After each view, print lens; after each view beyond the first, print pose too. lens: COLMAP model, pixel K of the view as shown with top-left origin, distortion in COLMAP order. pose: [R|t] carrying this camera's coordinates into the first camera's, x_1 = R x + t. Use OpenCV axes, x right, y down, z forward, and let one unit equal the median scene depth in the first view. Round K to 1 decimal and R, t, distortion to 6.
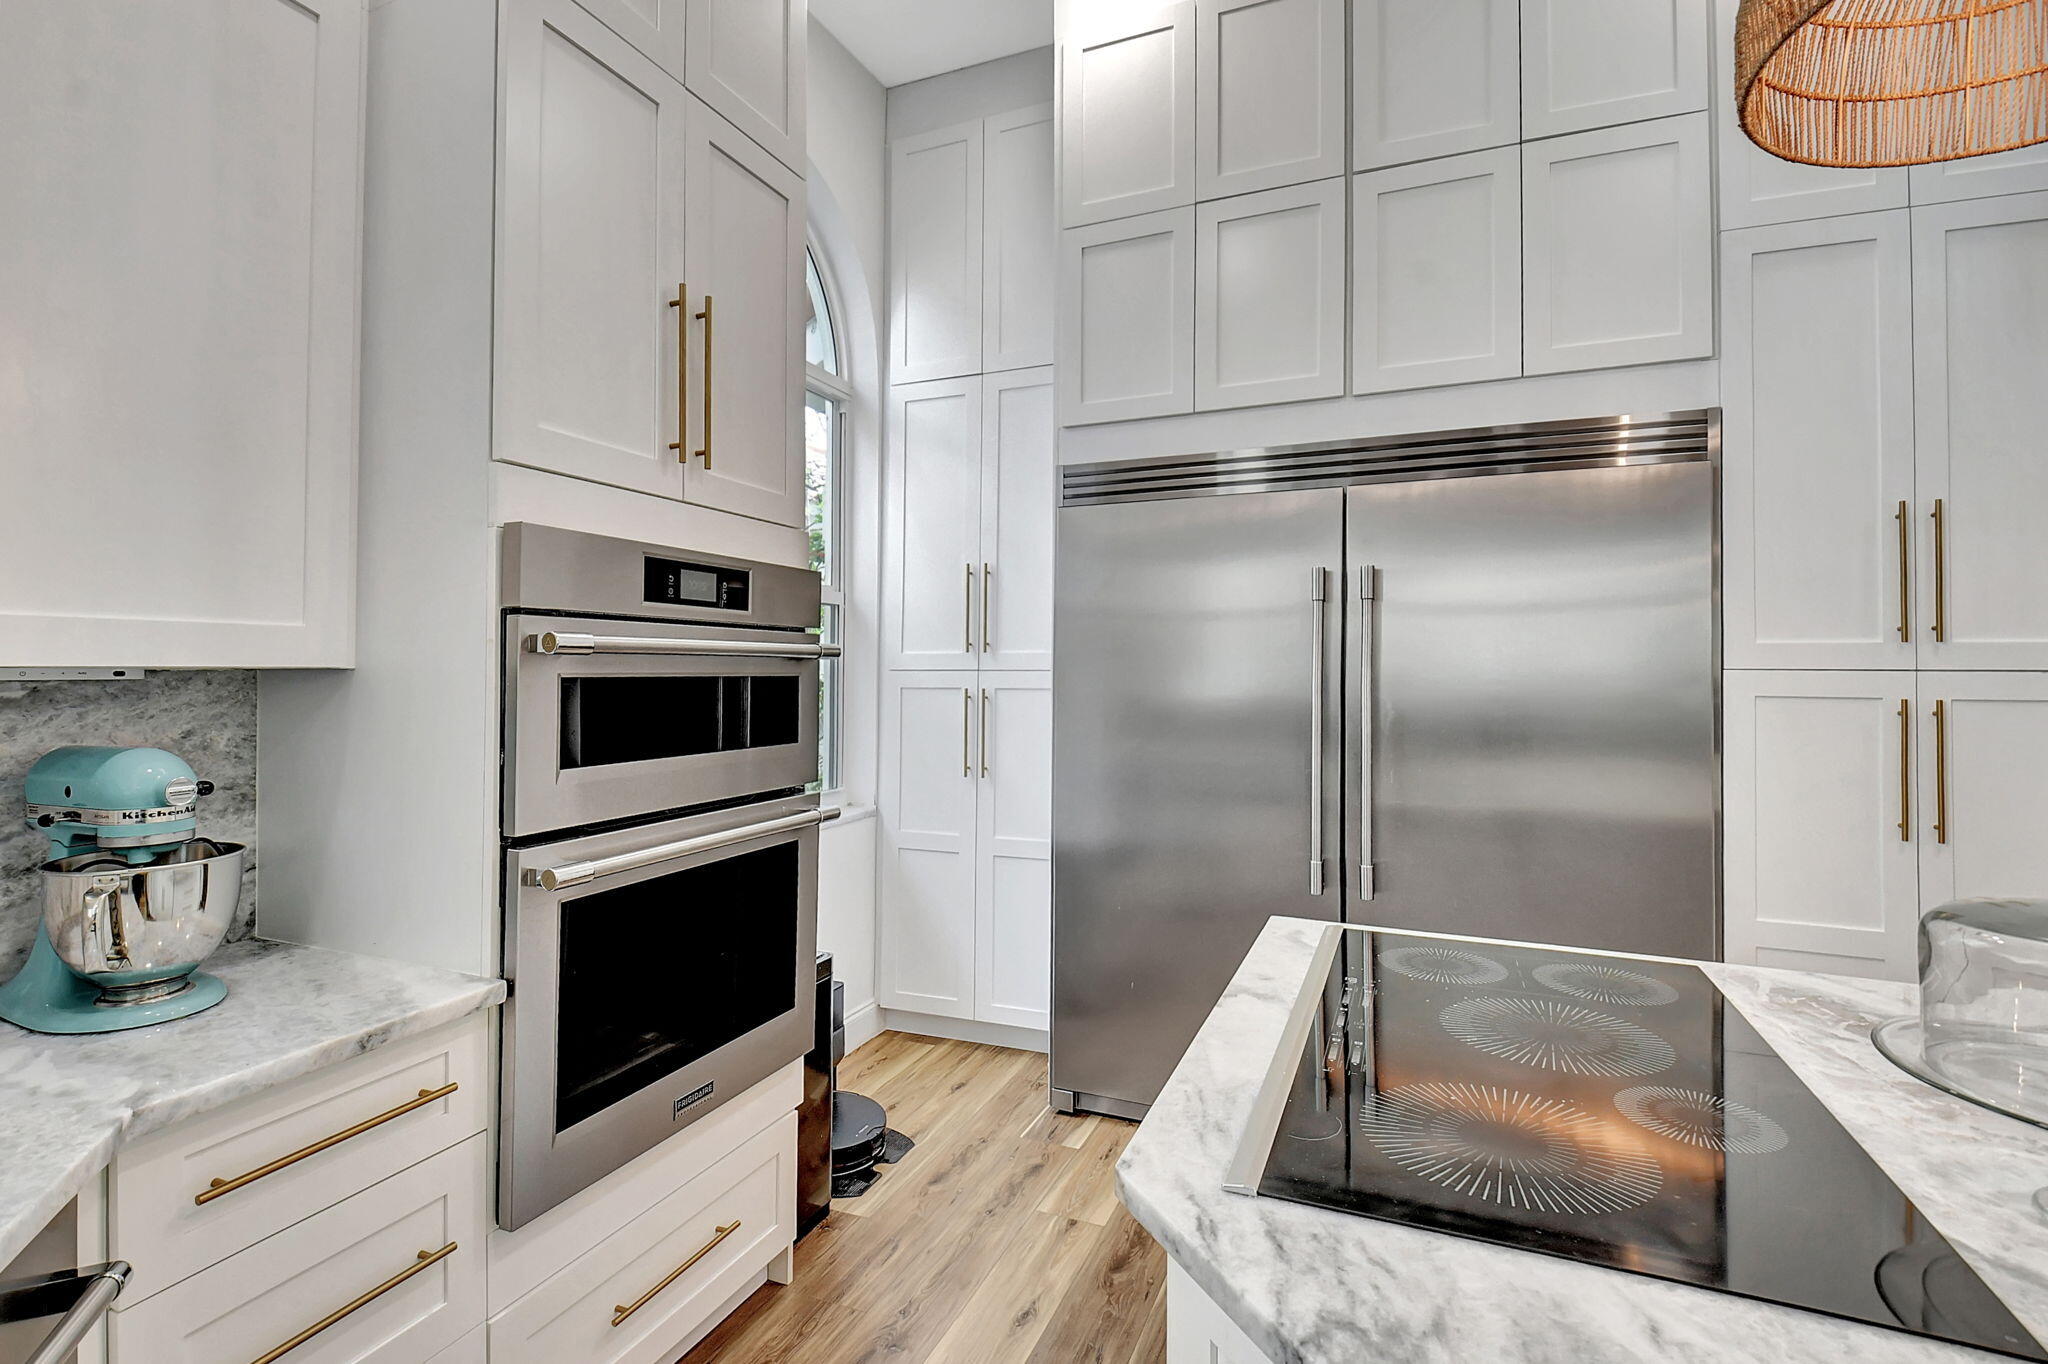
lens RADIAL K [[960.3, 0, 1017.8], [0, 960.3, 651.2], [0, 0, 1]] dist [0.014761, 0.000000]
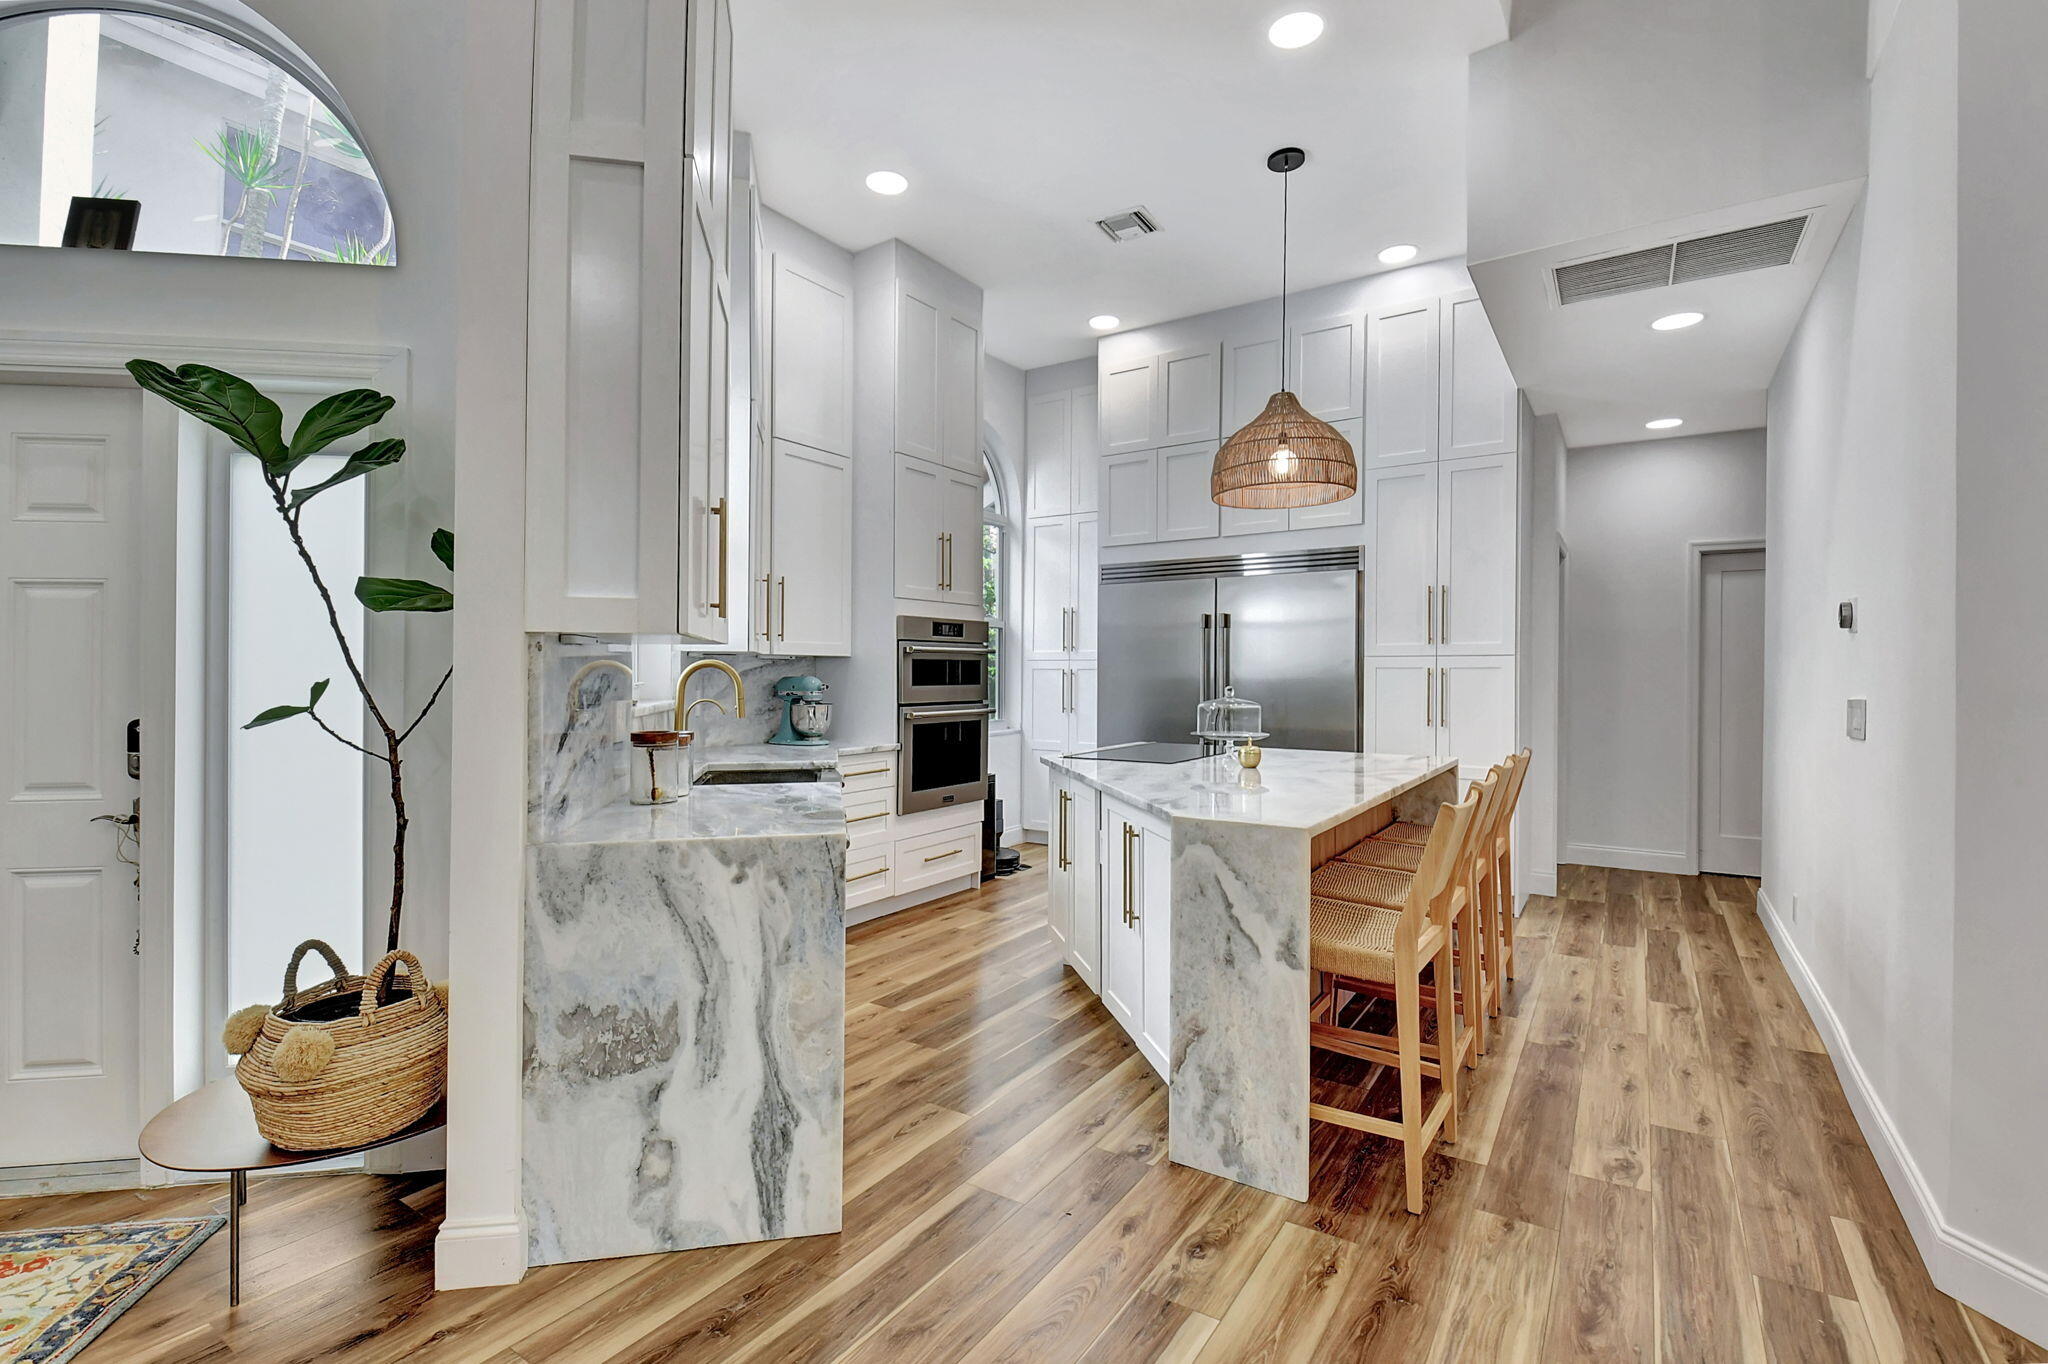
lens RADIAL K [[918.7, 0, 1024.0], [0, 918.7, 682.0], [0, 0, 1]] dist [0.035956, -0.000076]
pose [[0.982081, 0.002652, -0.188442, 0.350124], [0.003575, 0.999459, 0.032696, 0.002048], [0.188426, -0.032784, 0.981540, -1.401289]]
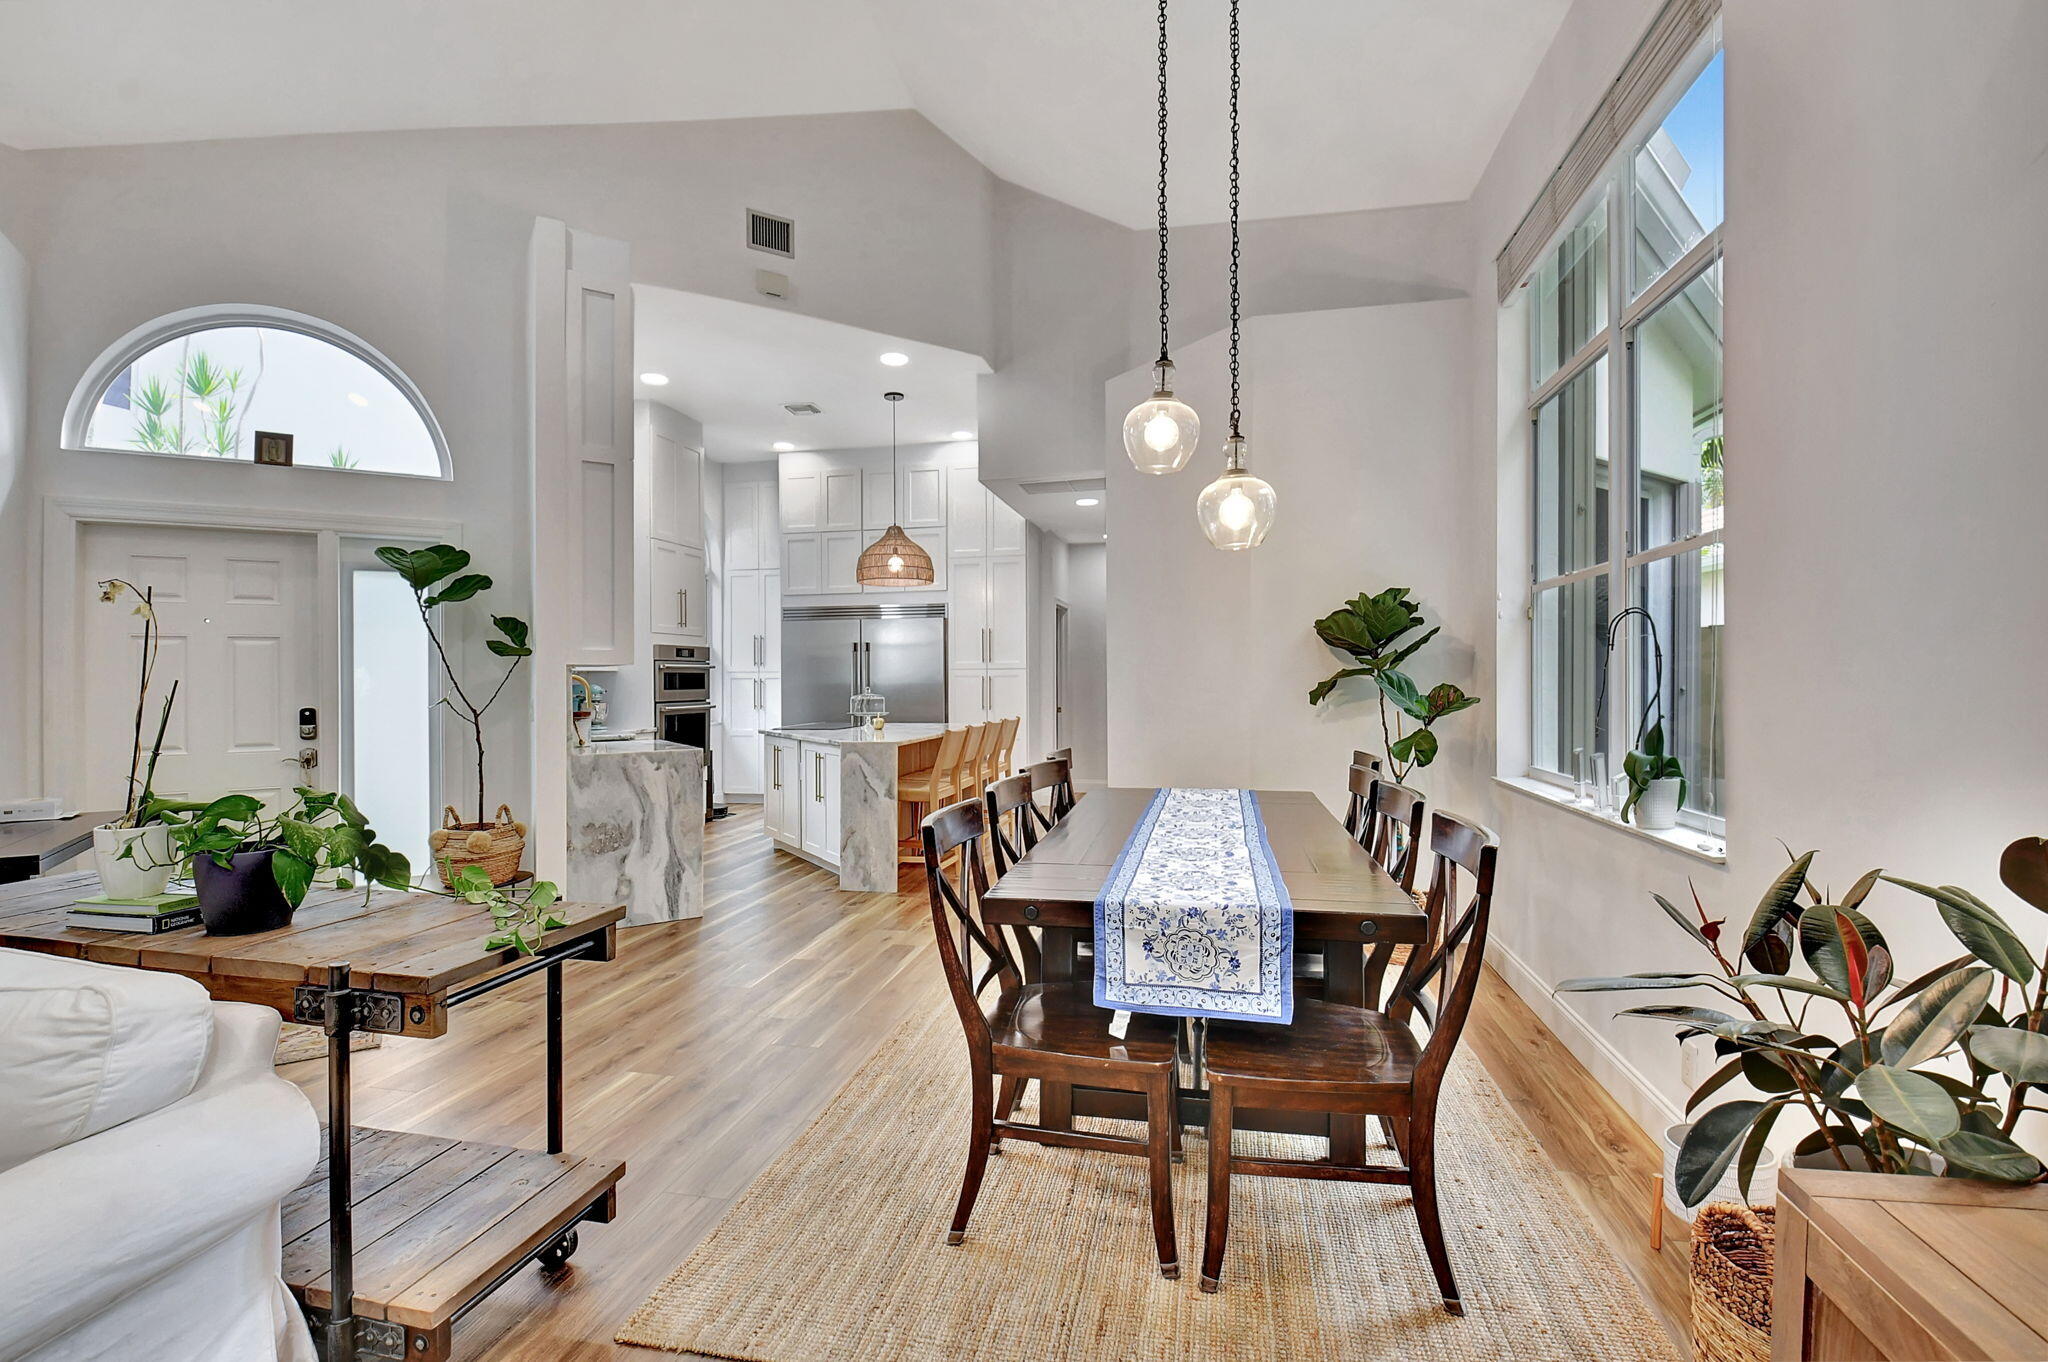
lens RADIAL K [[931.6, 0, 1024.0], [0, 931.6, 681.0], [0, 0, 1]] dist [-0.002081, -0.000131]
pose [[0.983084, -0.008416, 0.182962, 0.346047], [0.003924, 0.999682, 0.024900, -0.029767], [-0.183113, -0.023761, 0.982805, -2.849629]]
